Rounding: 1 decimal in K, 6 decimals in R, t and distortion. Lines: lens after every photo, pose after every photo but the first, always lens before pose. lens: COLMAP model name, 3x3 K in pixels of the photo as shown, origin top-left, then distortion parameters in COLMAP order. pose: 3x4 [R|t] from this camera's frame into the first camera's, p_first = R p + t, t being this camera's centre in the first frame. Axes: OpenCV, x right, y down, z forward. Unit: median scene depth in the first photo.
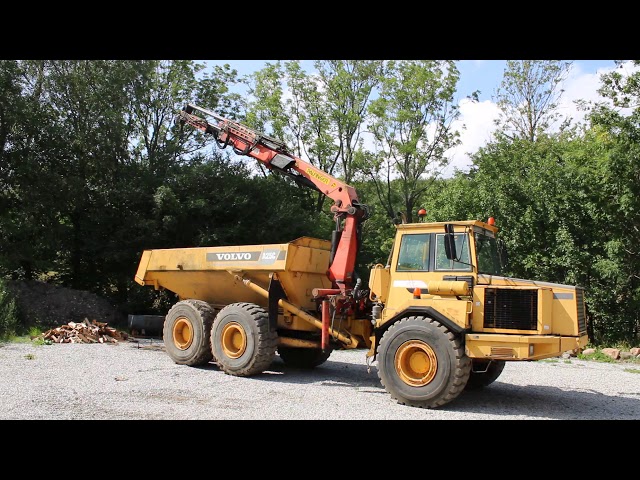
lens RADIAL K [[539.1, 0, 320.0], [0, 539.1, 240.0], [0, 0, 1]] dist [-0.165438, 0.130440]
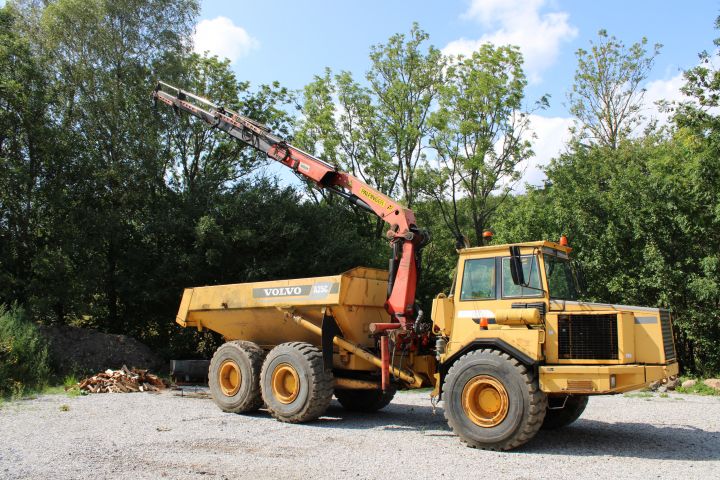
lens RADIAL K [[606.1, 0, 359.5], [0, 606.1, 244.5], [0, 0, 1]] dist [-0.180433, 0.174020]
pose [[0.998402, -0.041895, -0.037912, 0.012559], [0.040223, 0.998229, -0.043831, 0.001306], [0.039681, 0.042236, 0.998319, -0.022767]]
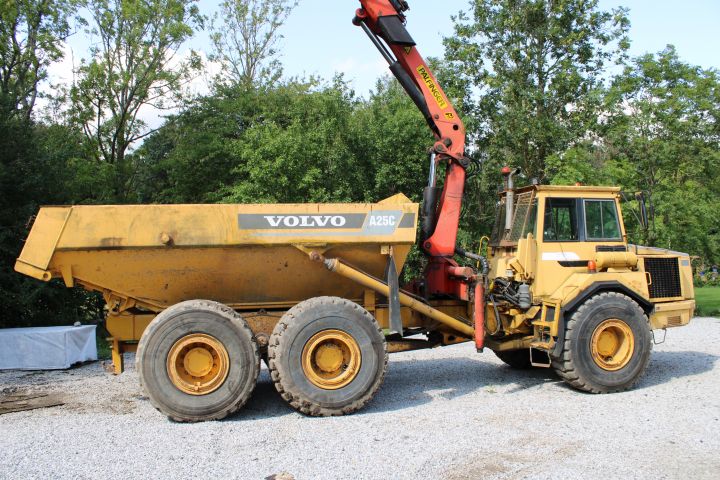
lens RADIAL K [[606.1, 0, 359.5], [0, 606.1, 244.5], [0, 0, 1]] dist [-0.180433, 0.174020]
pose [[0.655754, -0.024807, 0.754567, -0.649743], [-0.035241, 0.997365, 0.063415, 0.012454], [-0.754152, -0.068177, 0.653152, 0.530966]]
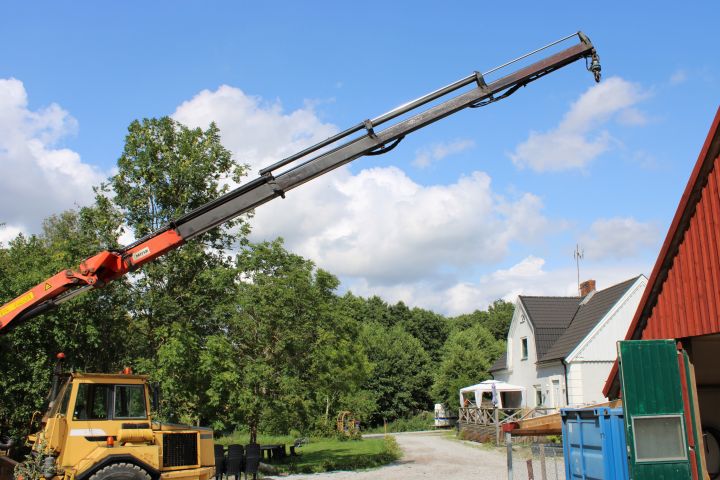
lens RADIAL K [[650.7, 0, 360.0], [0, 650.7, 240.0], [0, 0, 1]] dist [-0.207115, 0.234999]
pose [[0.254982, 0.200287, 0.945975, -0.793409], [-0.071364, 0.979542, -0.188159, -0.080651], [-0.964309, -0.019532, 0.264059, 0.145171]]
